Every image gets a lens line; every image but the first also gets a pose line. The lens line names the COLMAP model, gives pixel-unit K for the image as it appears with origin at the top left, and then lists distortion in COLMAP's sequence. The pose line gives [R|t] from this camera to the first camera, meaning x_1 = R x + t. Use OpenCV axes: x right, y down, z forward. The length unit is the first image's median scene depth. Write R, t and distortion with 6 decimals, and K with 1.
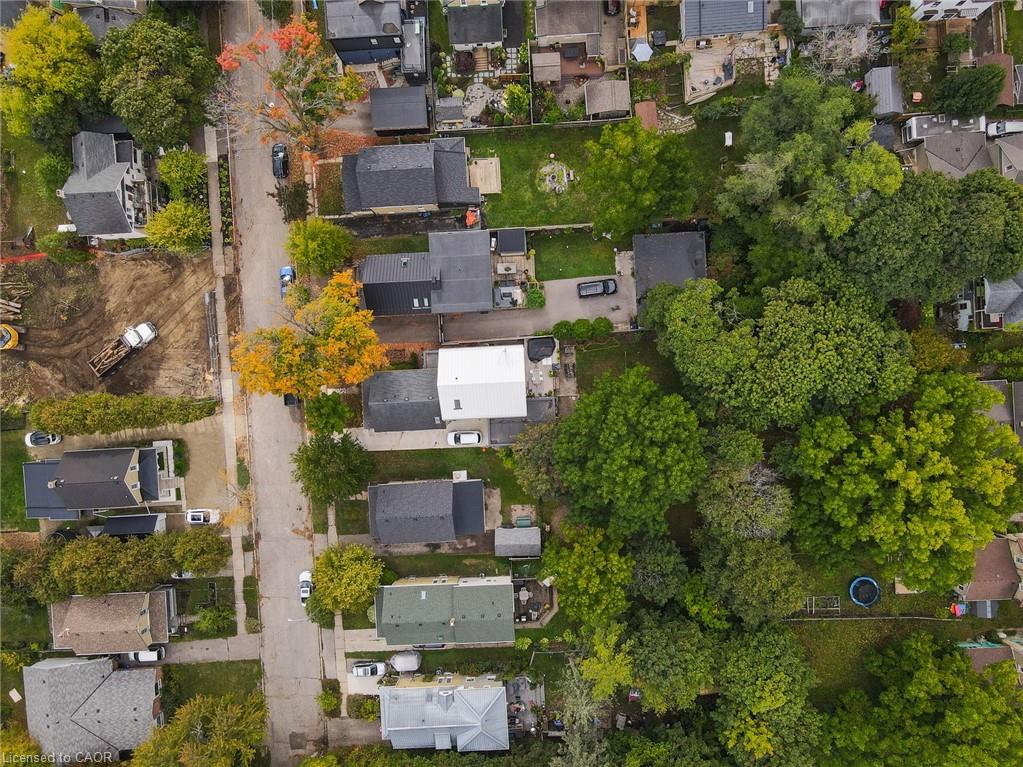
lens RADIAL K [[746.1, 0, 514.1], [0, 746.1, 385.1], [0, 0, 1]] dist [-0.005309, 0.024554]
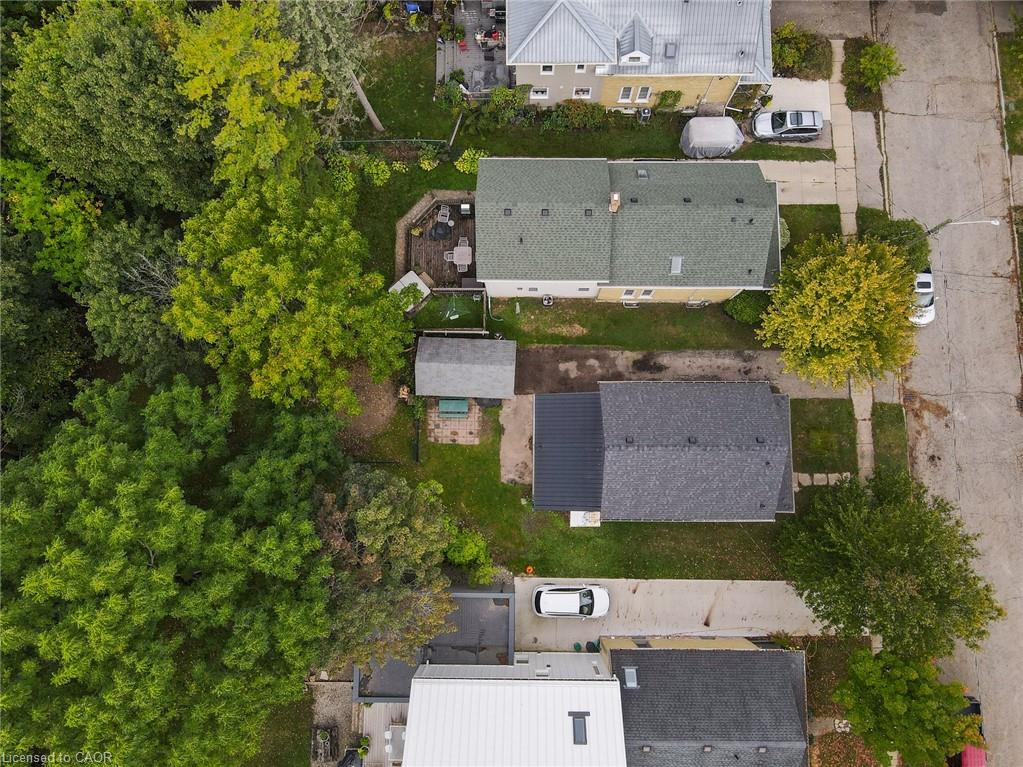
lens RADIAL K [[746.1, 0, 517.0], [0, 746.1, 382.5], [0, 0, 1]] dist [-0.005309, 0.024554]
pose [[-0.997925, -0.052416, 0.037404, -0.044847], [0.056528, -0.991284, 0.118998, 0.149129], [0.030841, 0.120866, 0.992190, 0.545890]]
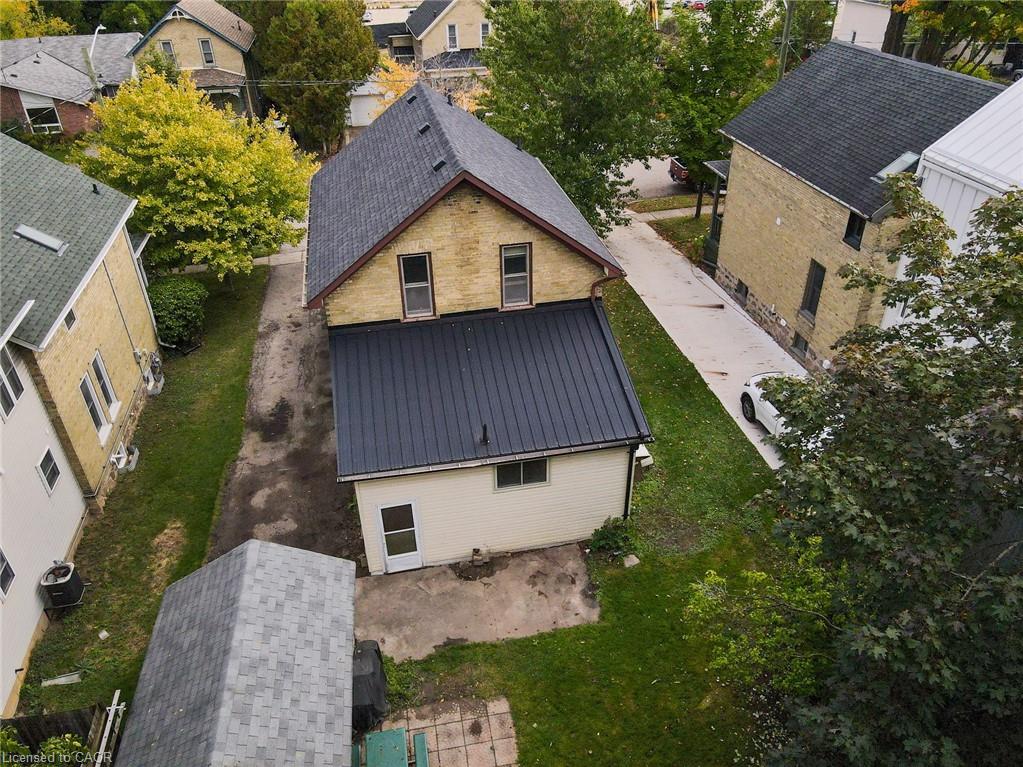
lens RADIAL K [[746.1, 0, 513.1], [0, 746.1, 384.8], [0, 0, 1]] dist [-0.005309, 0.024554]
pose [[0.146876, 0.564346, -0.812368, 0.082859], [-0.988976, 0.068166, -0.131452, 0.179881], [-0.018808, 0.822720, 0.568136, 0.890371]]
